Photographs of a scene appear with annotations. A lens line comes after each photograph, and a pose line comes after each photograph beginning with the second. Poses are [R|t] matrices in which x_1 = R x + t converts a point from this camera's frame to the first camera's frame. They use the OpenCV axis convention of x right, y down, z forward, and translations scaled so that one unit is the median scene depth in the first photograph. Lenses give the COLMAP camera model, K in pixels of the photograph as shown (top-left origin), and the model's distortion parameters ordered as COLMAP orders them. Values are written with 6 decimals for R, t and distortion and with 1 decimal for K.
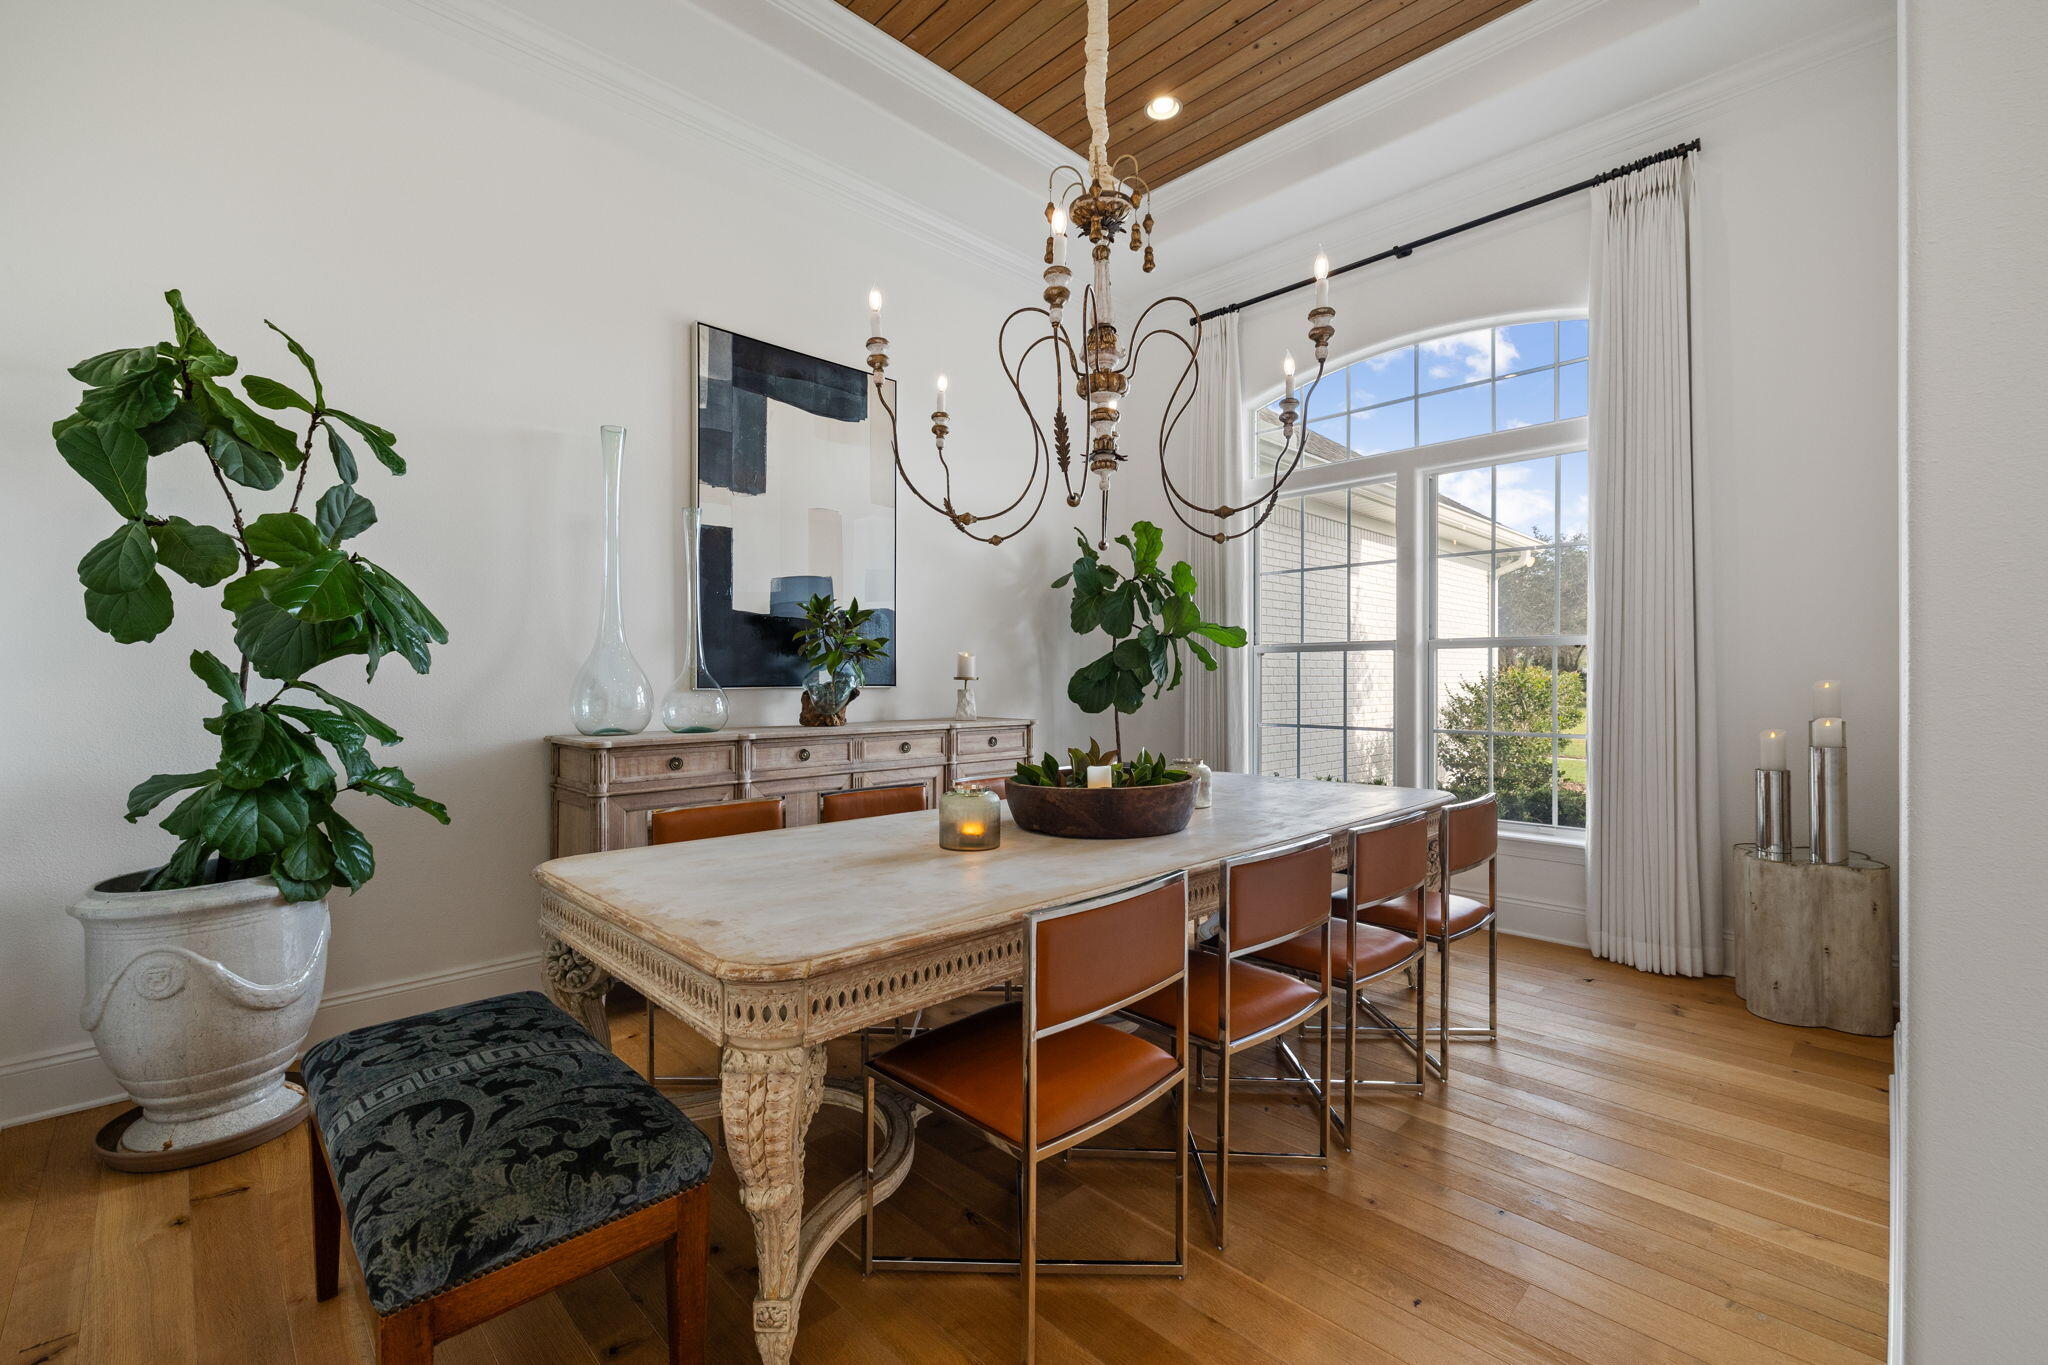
lens RADIAL K [[863.7, 0, 1024.6], [0, 863.7, 678.6], [0, 0, 1]] dist [0.003259, 0.000072]
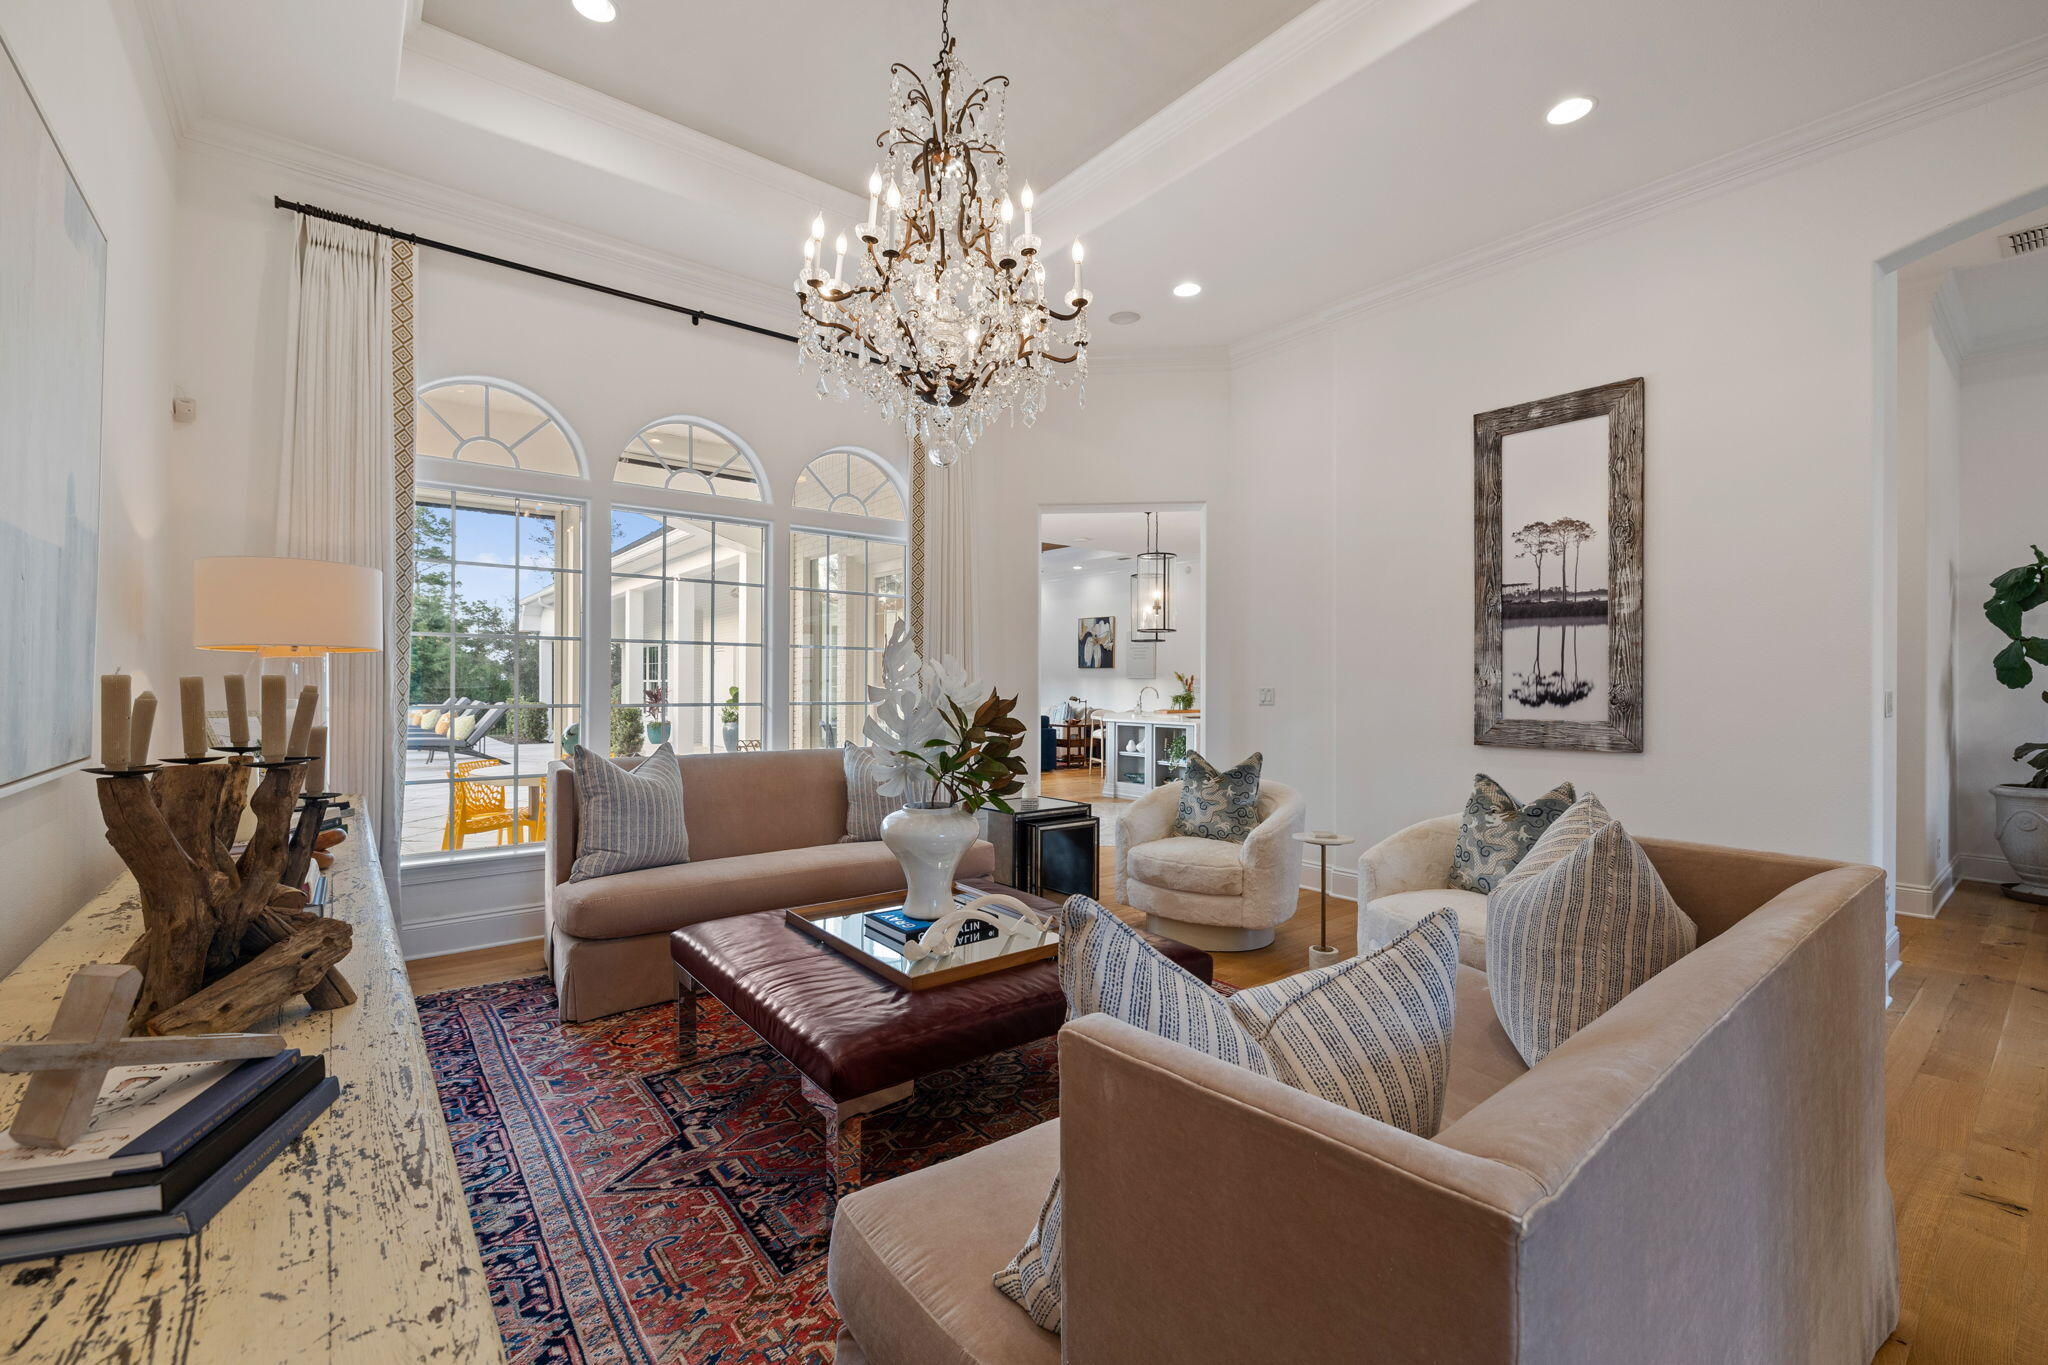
lens RADIAL K [[863.7, 0, 1021.8], [0, 863.7, 684.3], [0, 0, 1]] dist [0.003259, 0.000072]
pose [[-0.101424, -0.002246, -0.994841, 0.655195], [-0.004171, 0.999990, -0.001833, -0.012949], [0.994835, 0.003964, -0.101432, -0.598093]]
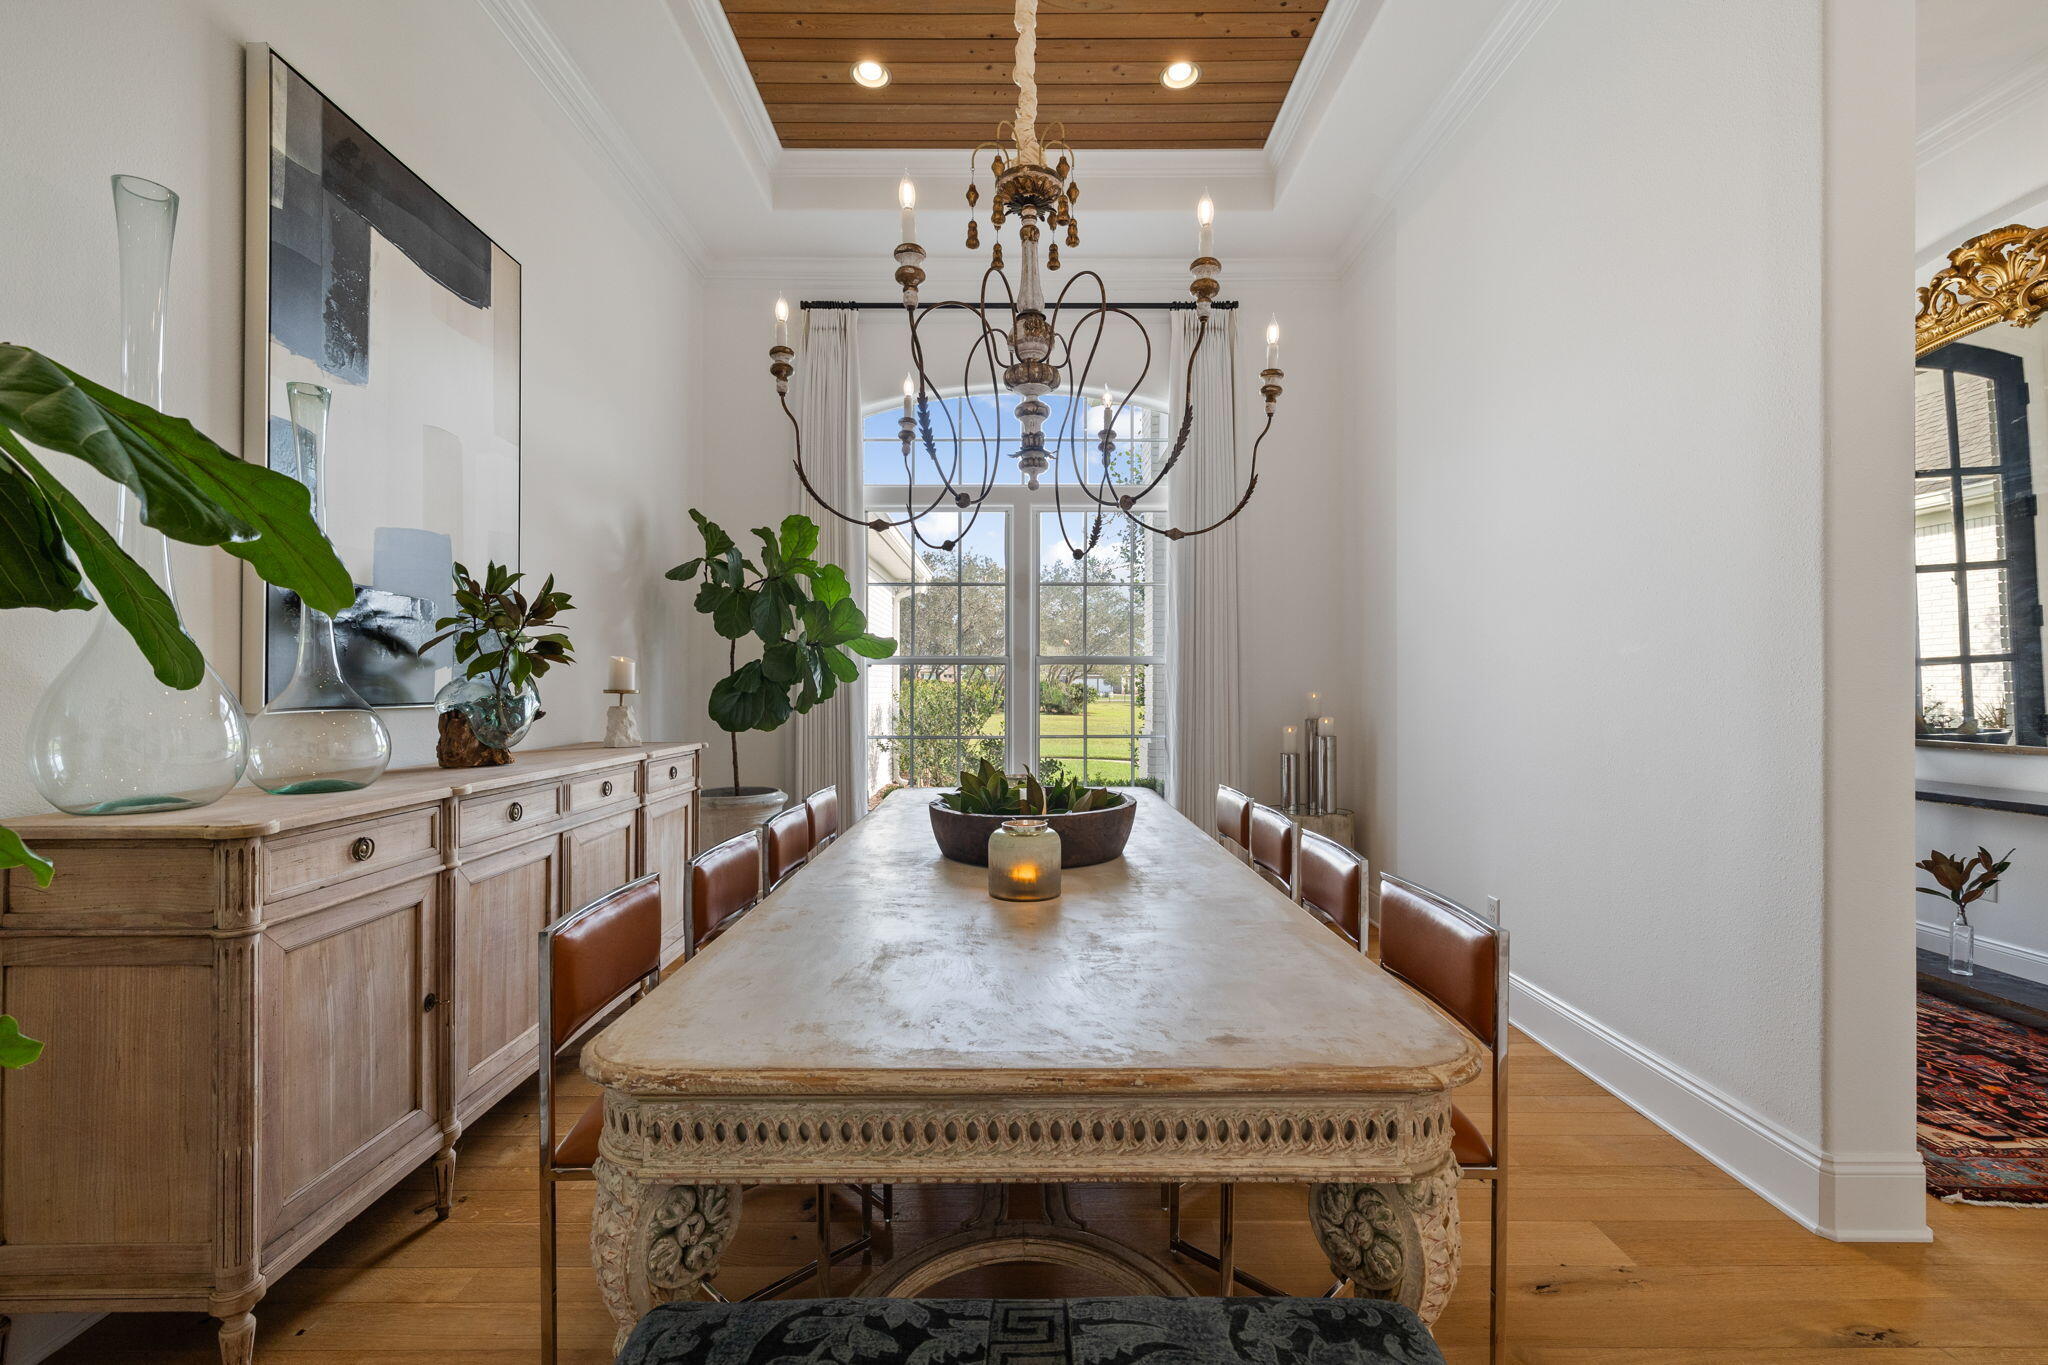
lens RADIAL K [[863.7, 0, 1022.6], [0, 863.7, 684.5], [0, 0, 1]] dist [0.003259, 0.000072]
pose [[0.699872, 0.002801, 0.714262, -0.474991], [0.000209, 0.999991, -0.004126, -0.004331], [-0.714268, 0.003037, 0.699866, 0.294521]]
